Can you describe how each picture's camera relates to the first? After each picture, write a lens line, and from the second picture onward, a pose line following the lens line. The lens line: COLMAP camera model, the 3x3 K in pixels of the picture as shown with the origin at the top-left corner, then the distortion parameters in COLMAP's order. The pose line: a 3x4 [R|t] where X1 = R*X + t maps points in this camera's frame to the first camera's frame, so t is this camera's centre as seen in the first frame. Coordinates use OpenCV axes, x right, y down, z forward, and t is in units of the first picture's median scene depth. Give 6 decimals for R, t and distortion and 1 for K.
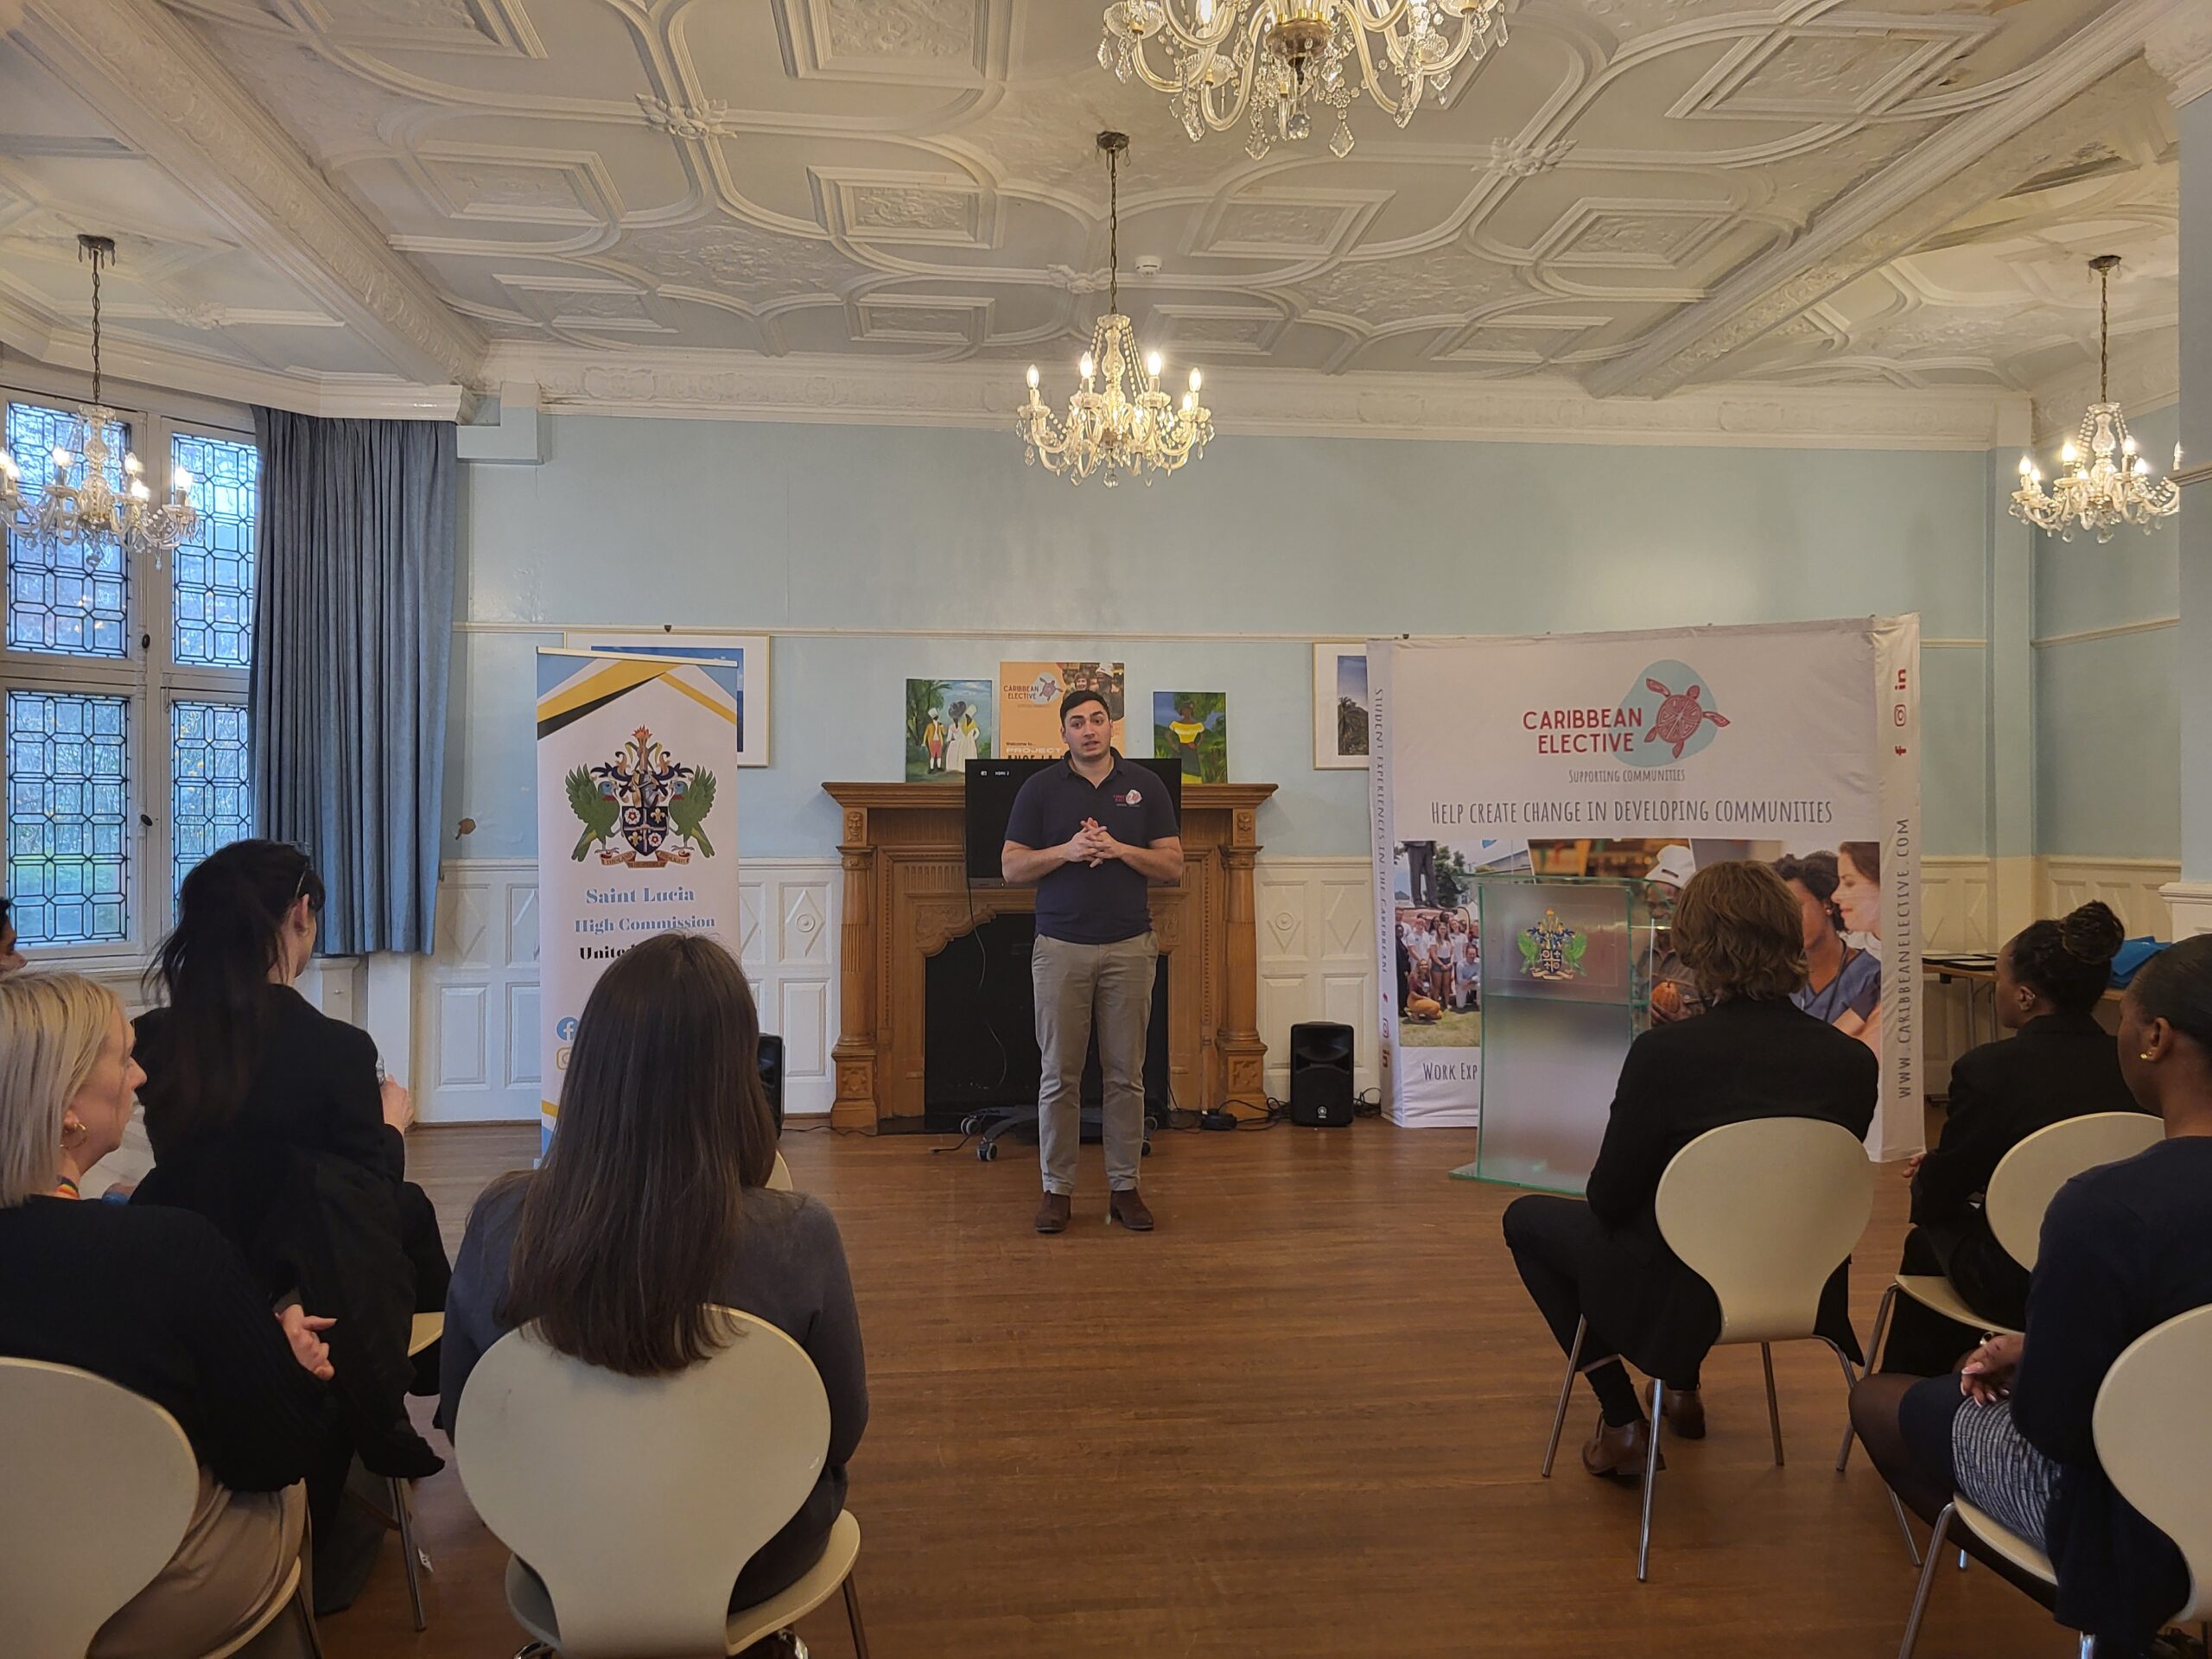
lens RADIAL K [[1634.0, 0, 1127.6], [0, 1634.0, 817.1], [0, 0, 1]] dist [0.056279, -0.031956]
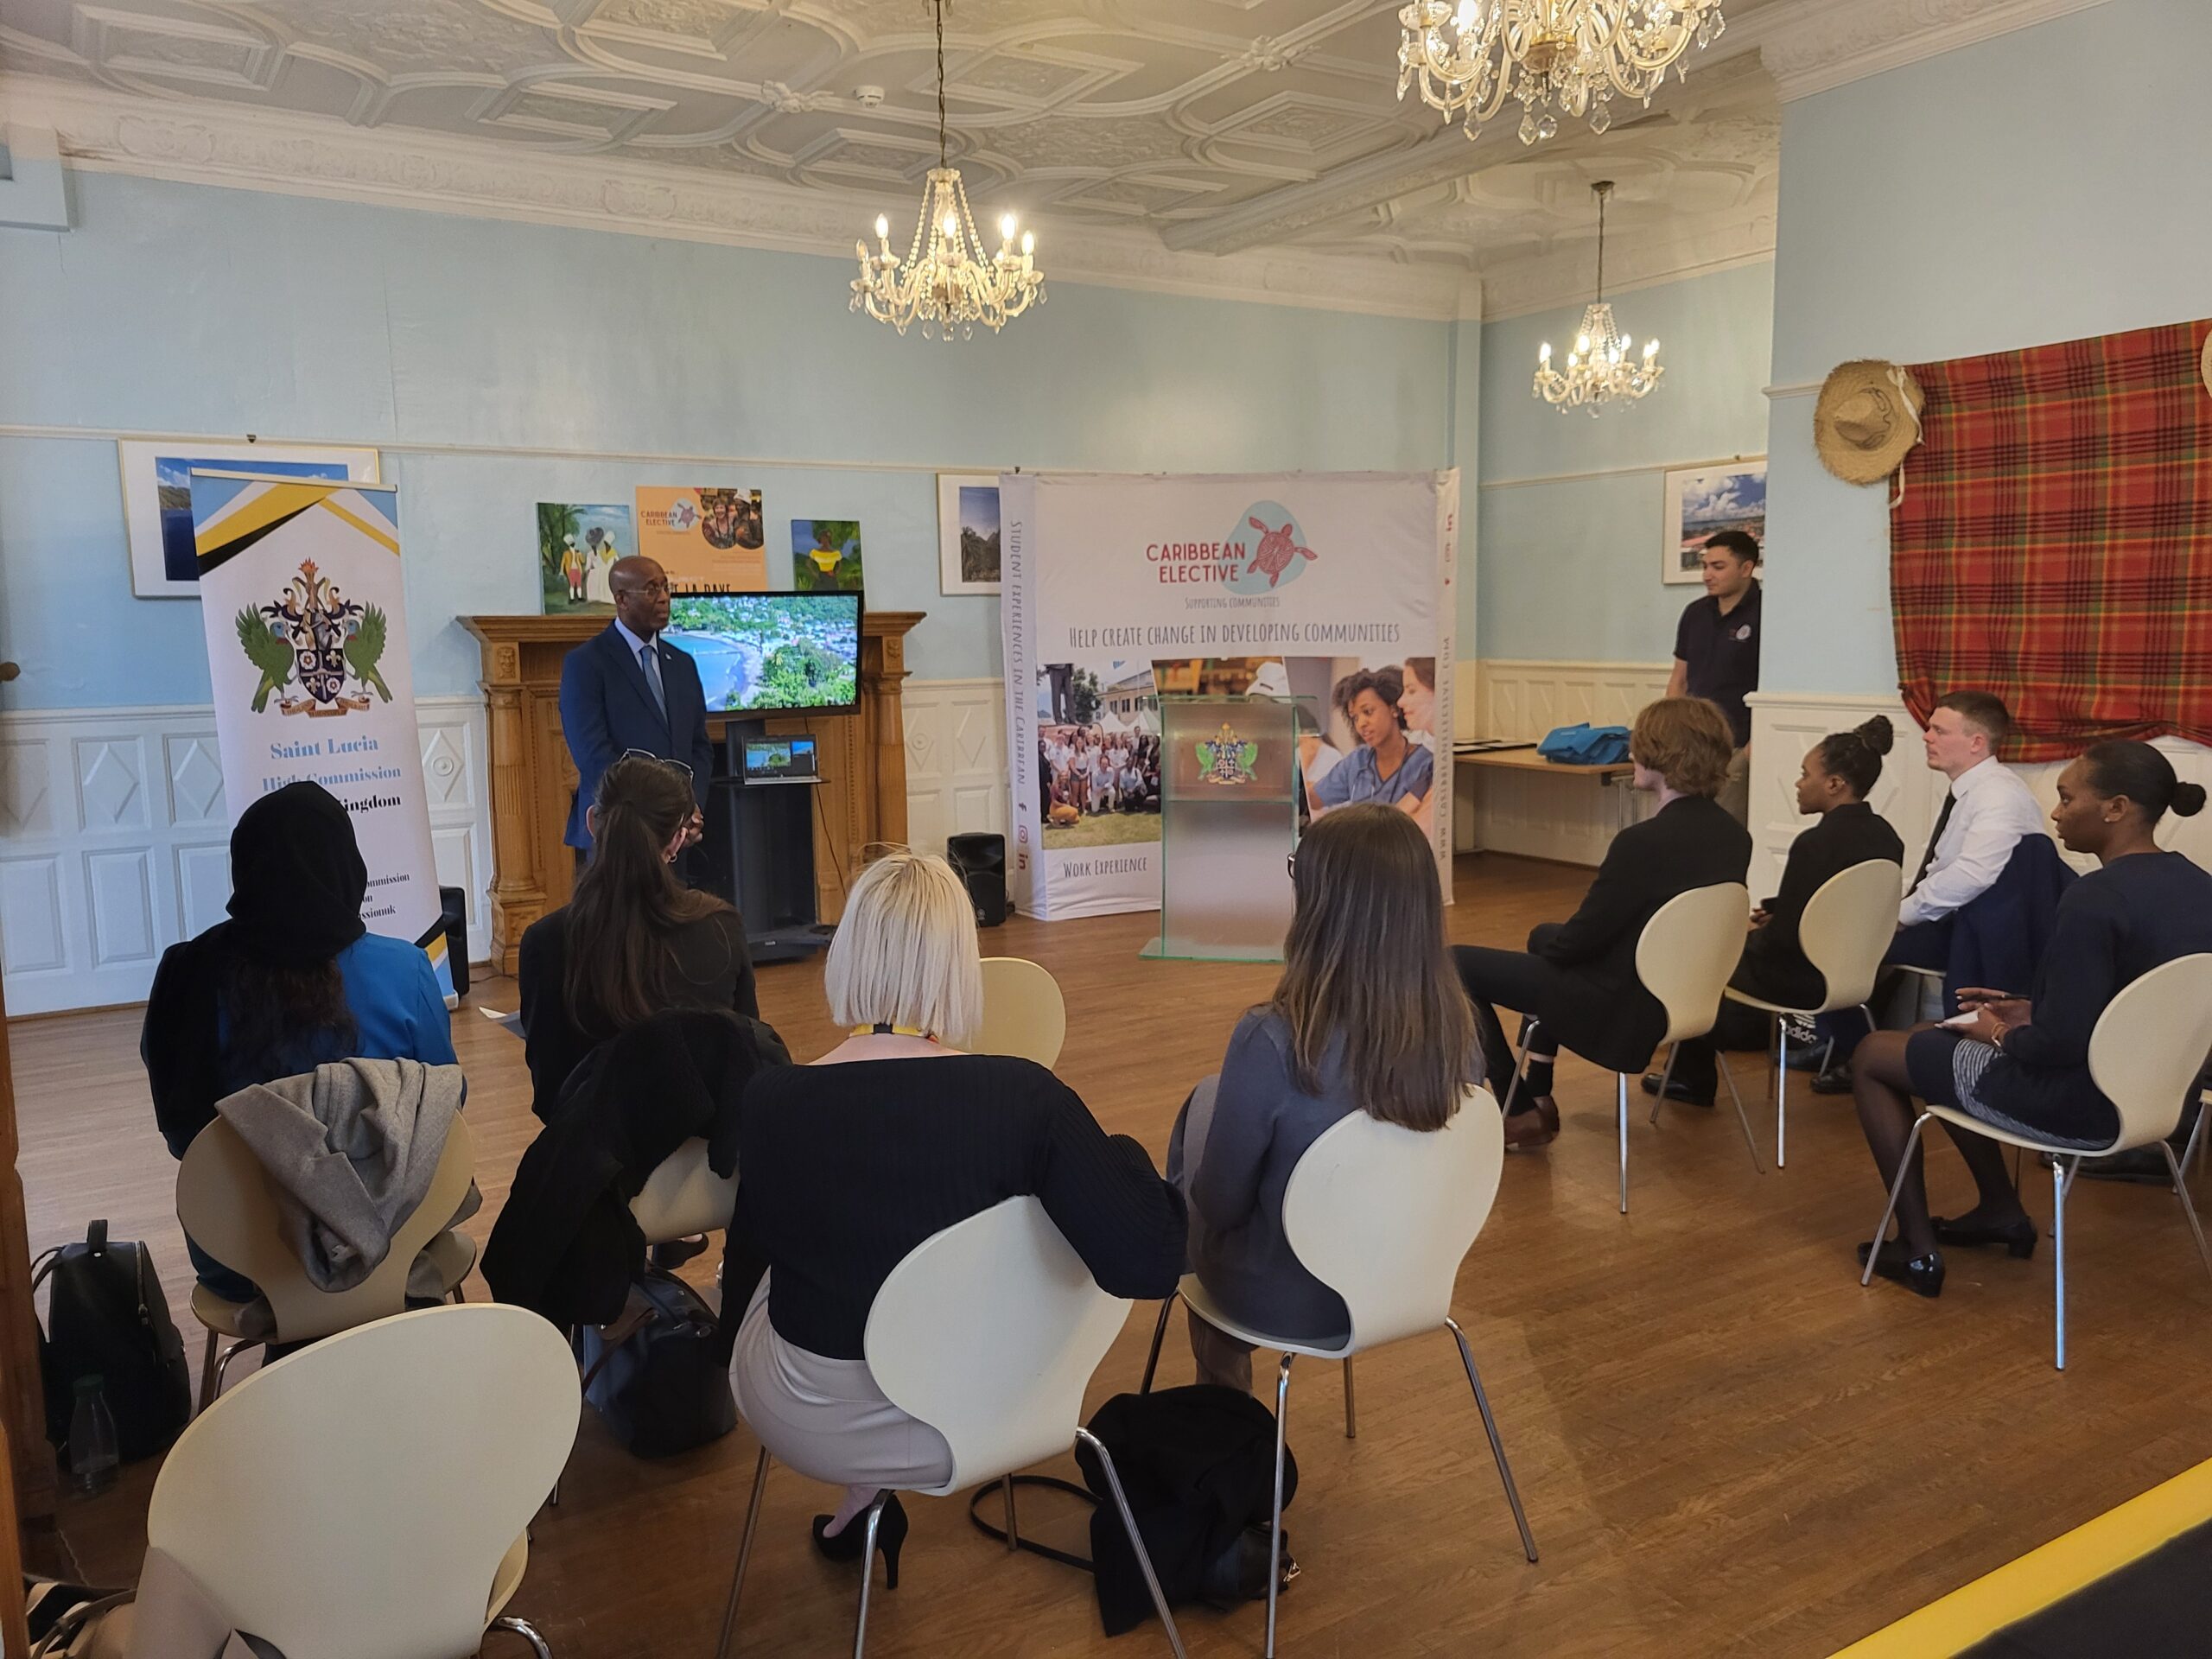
lens RADIAL K [[1634.0, 0, 1112.9], [0, 1634.0, 829.2], [0, 0, 1]] dist [0.056279, -0.031956]
pose [[0.906577, -0.068058, 0.416517, -0.277557], [0.012529, 0.990817, 0.134628, -0.024707], [-0.421854, -0.116832, 0.899105, -0.015636]]
